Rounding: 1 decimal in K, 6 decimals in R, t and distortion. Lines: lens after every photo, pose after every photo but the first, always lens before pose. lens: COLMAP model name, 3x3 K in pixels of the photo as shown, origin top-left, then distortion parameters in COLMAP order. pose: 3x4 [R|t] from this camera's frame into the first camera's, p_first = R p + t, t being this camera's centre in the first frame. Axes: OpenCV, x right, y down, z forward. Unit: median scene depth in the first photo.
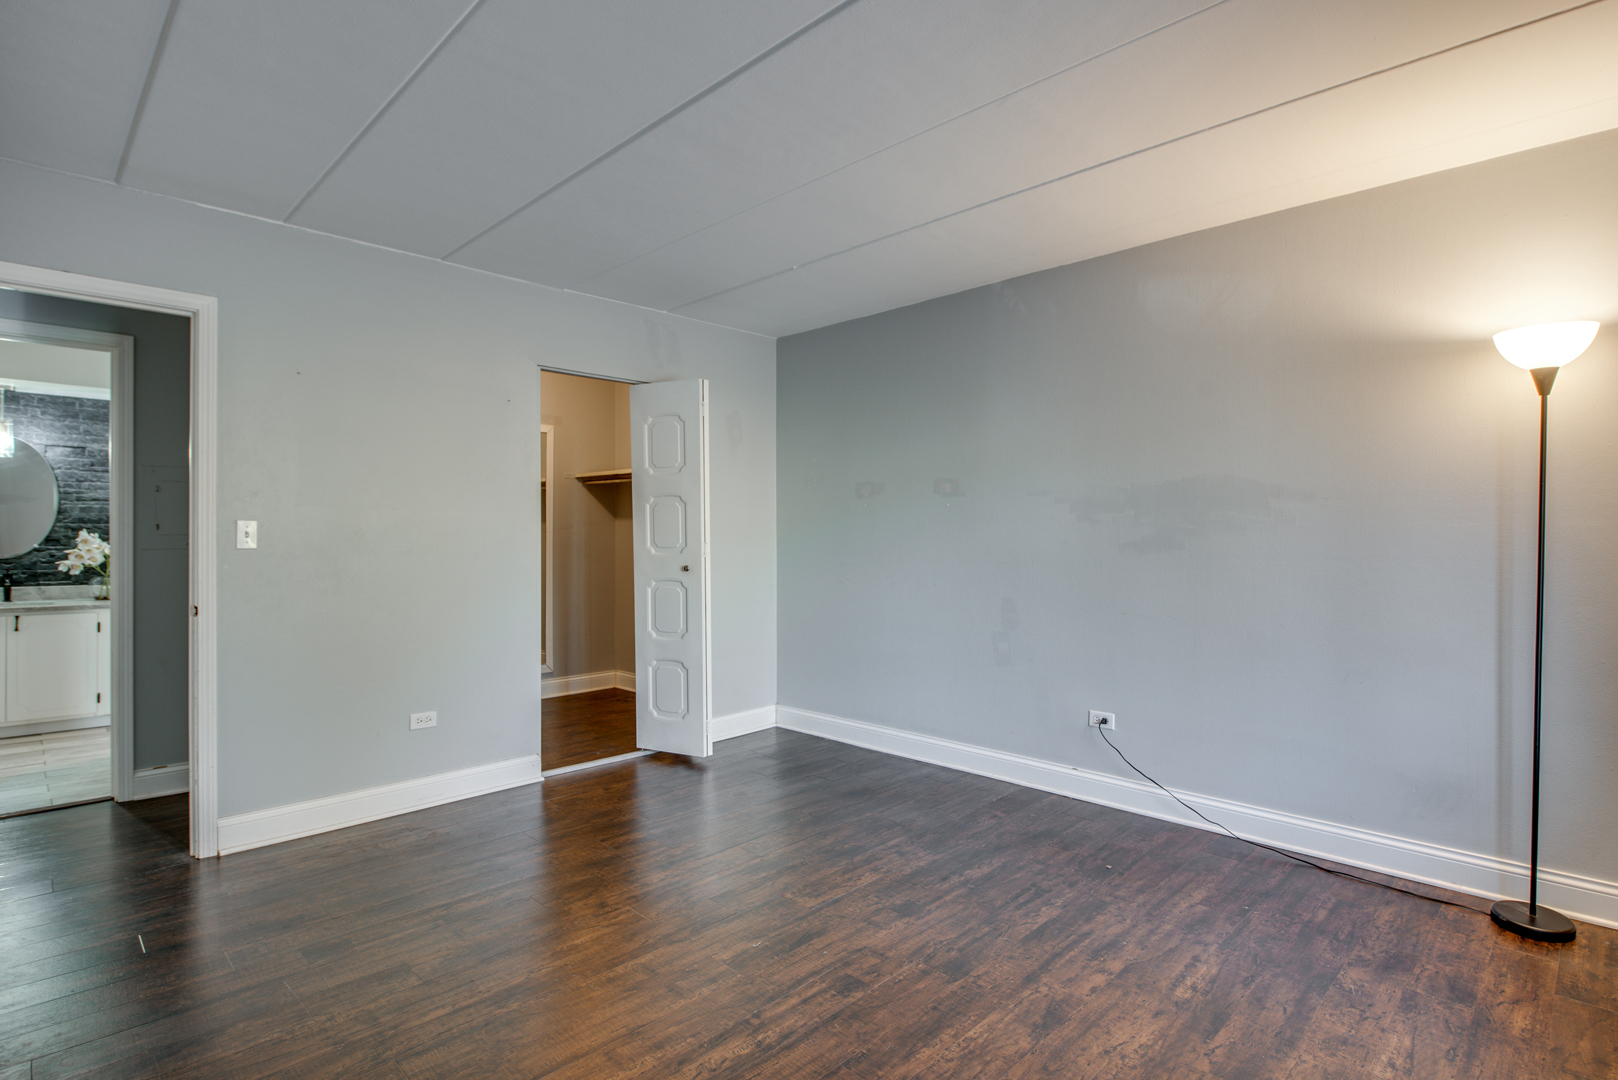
lens RADIAL K [[868.3, 0, 813.8], [0, 868.3, 539.1], [0, 0, 1]] dist [-0.001687, 0.000266]
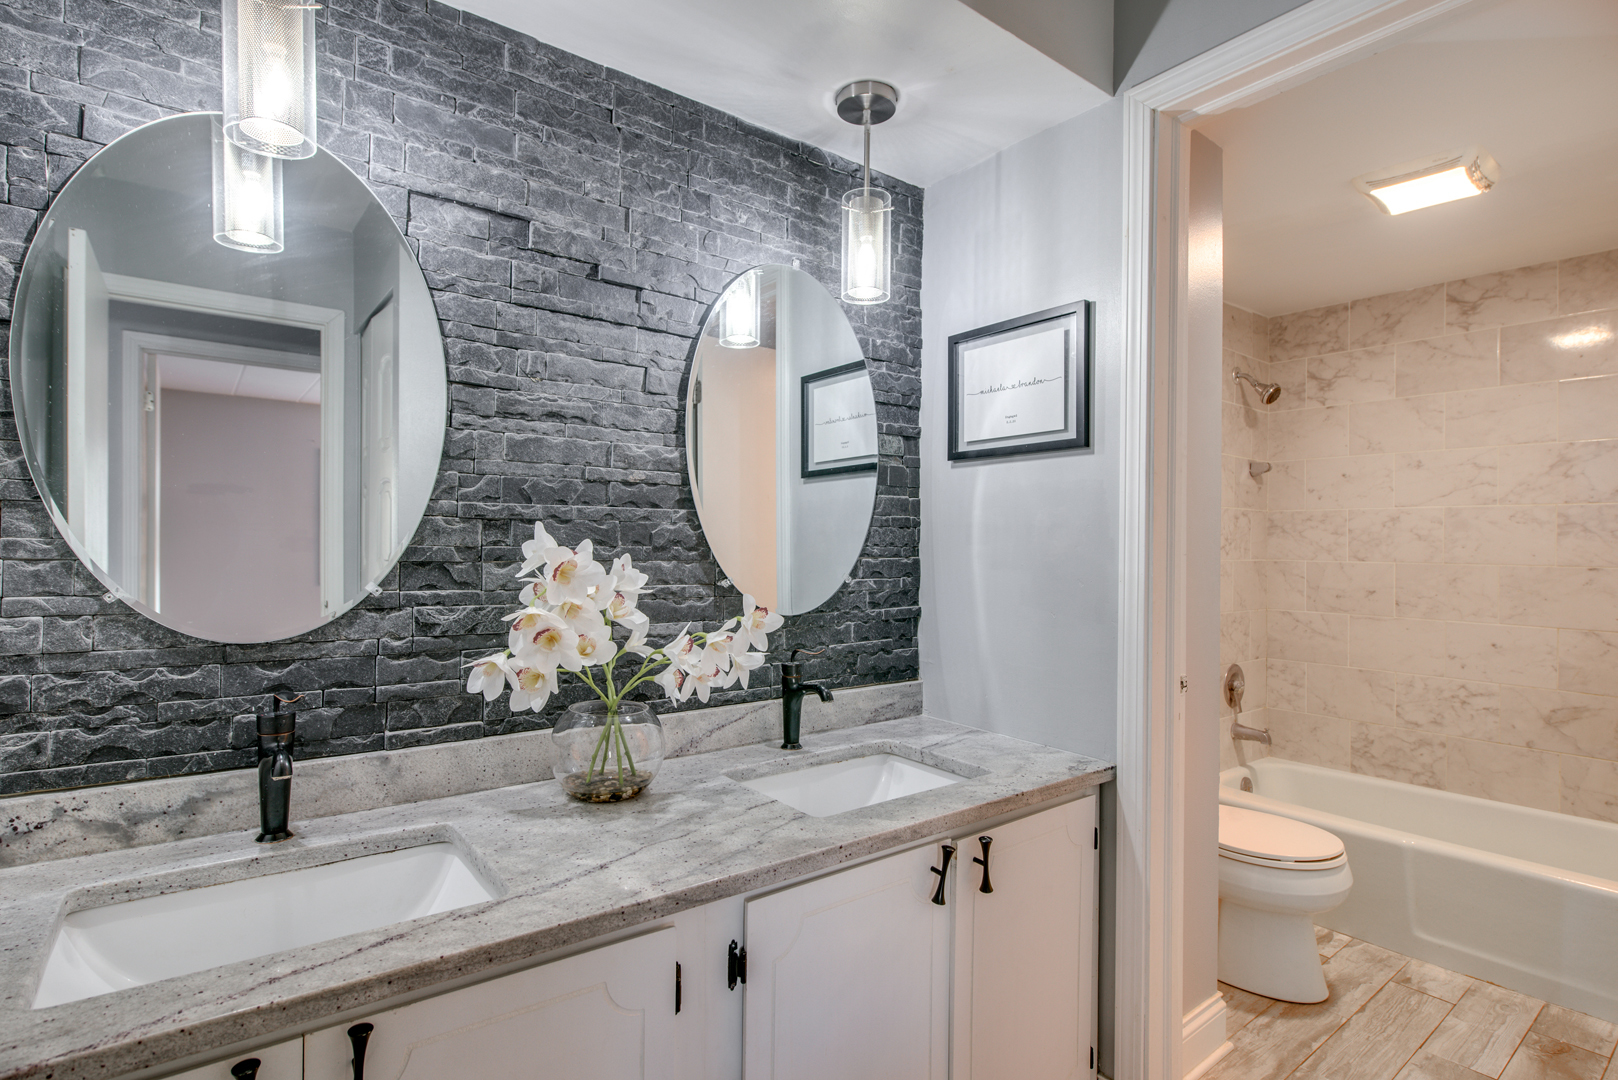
lens RADIAL K [[868.3, 0, 807.5], [0, 868.3, 544.5], [0, 0, 1]] dist [-0.001687, 0.000266]
pose [[0.994560, 0.008104, -0.103853, -0.741910], [-0.008788, 0.999943, -0.006130, -0.004271], [0.103797, 0.007010, 0.994574, 0.759891]]
